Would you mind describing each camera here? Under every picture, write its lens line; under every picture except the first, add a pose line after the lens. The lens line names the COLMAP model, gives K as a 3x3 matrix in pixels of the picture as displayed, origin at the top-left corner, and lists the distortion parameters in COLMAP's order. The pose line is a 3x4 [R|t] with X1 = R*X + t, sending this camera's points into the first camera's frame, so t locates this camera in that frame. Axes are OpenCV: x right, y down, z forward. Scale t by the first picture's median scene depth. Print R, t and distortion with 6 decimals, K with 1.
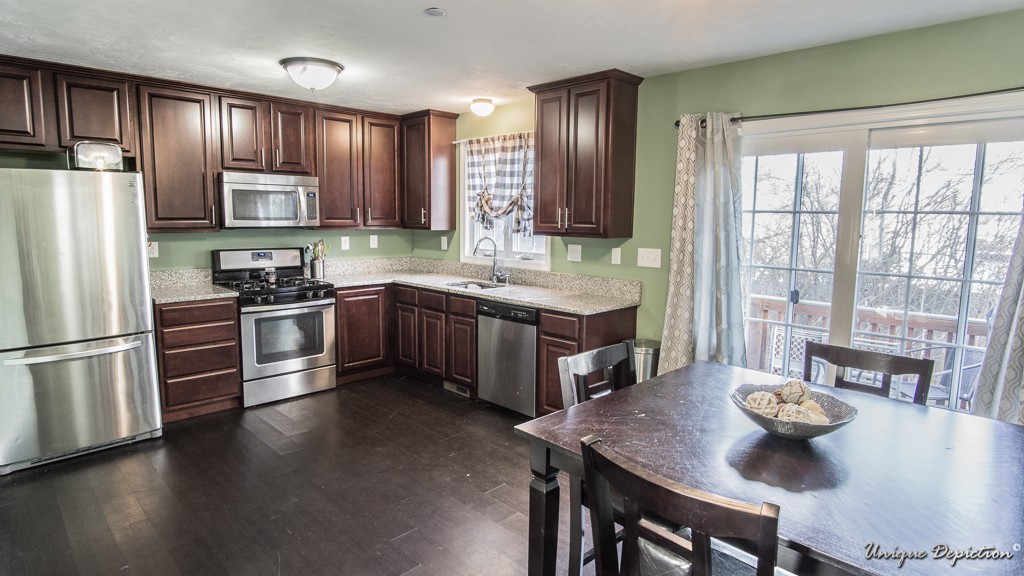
lens RADIAL K [[550.3, 0, 509.7], [0, 550.3, 279.2], [0, 0, 1]] dist [-0.015250, 0.000062]
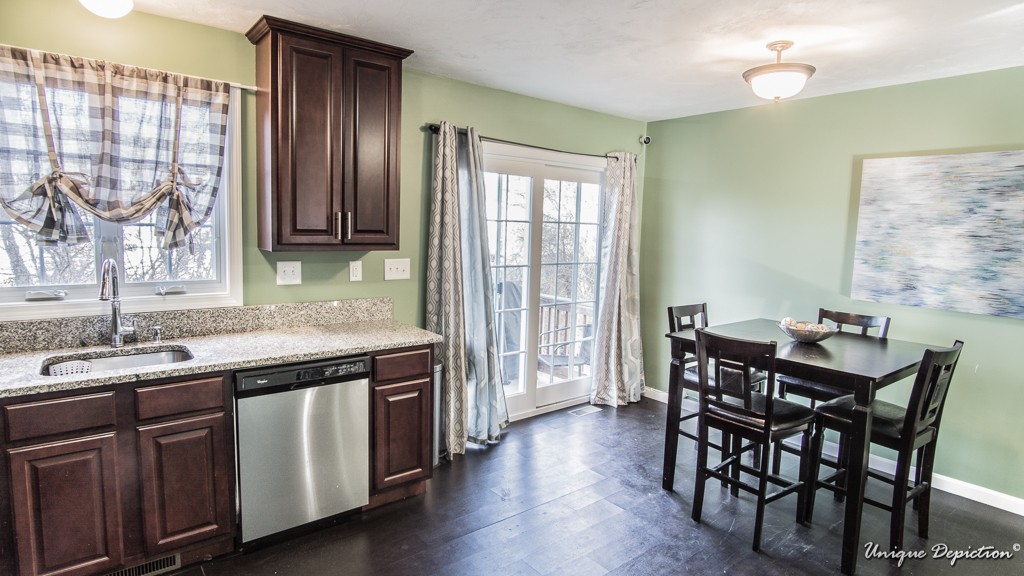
lens RADIAL K [[550.3, 0, 509.7], [0, 550.3, 279.2], [0, 0, 1]] dist [-0.015250, 0.000062]
pose [[0.108902, -0.108961, 0.988063, -0.549102], [0.085326, 0.991330, 0.099917, -0.086176], [-0.990384, 0.073427, 0.117255, 0.635124]]
